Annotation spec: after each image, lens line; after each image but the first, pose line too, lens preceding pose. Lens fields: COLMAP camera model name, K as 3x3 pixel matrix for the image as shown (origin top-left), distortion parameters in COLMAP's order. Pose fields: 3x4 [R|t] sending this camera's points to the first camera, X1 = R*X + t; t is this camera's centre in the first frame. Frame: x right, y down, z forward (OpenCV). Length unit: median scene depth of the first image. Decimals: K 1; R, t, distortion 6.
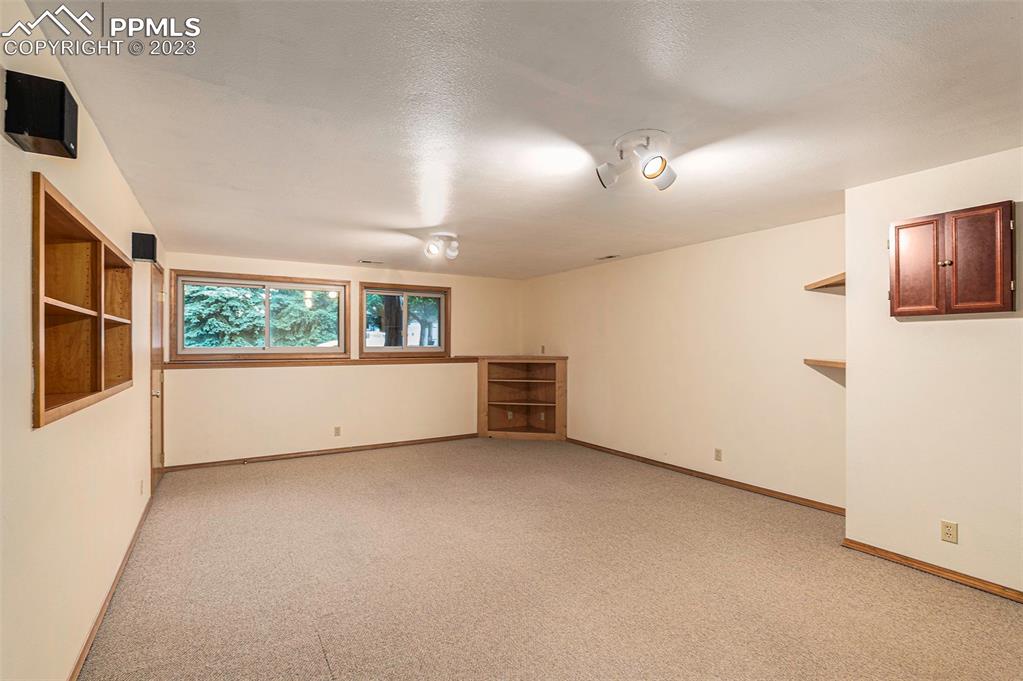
lens RADIAL K [[483.7, 0, 509.5], [0, 483.7, 345.4], [0, 0, 1]] dist [-0.000941, 0.000199]
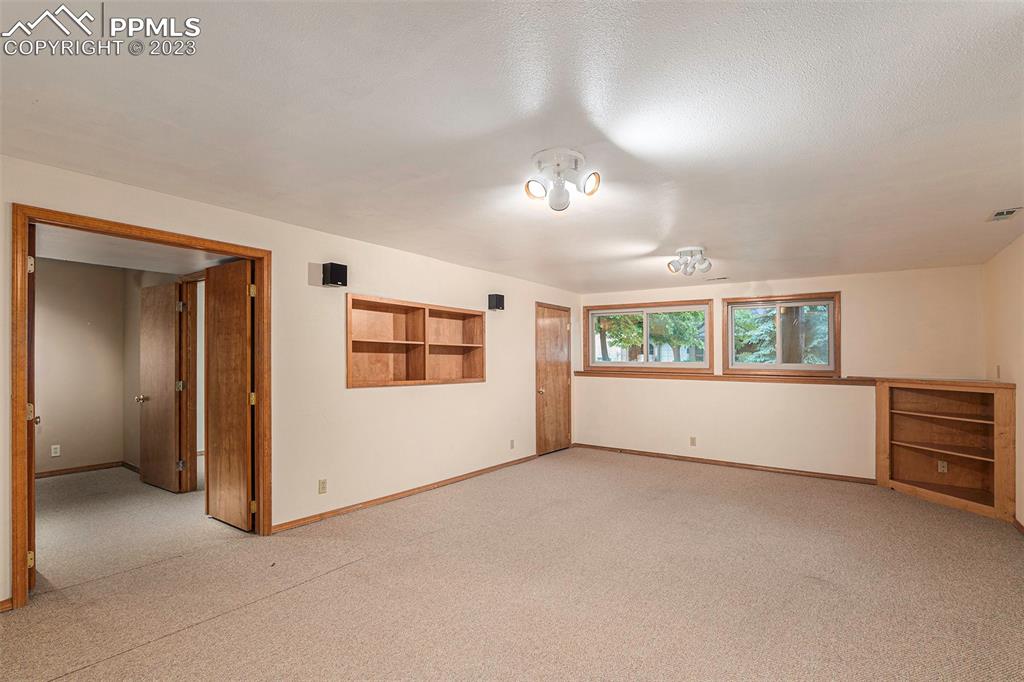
lens RADIAL K [[489.9, 0, 510.5], [0, 489.9, 359.7], [0, 0, 1]] dist [-0.001722, -0.000363]
pose [[0.379751, 0.007131, -0.925061, 0.425115], [-0.011746, 0.999927, 0.002886, -0.001349], [0.925014, 0.009770, 0.379807, 0.181967]]
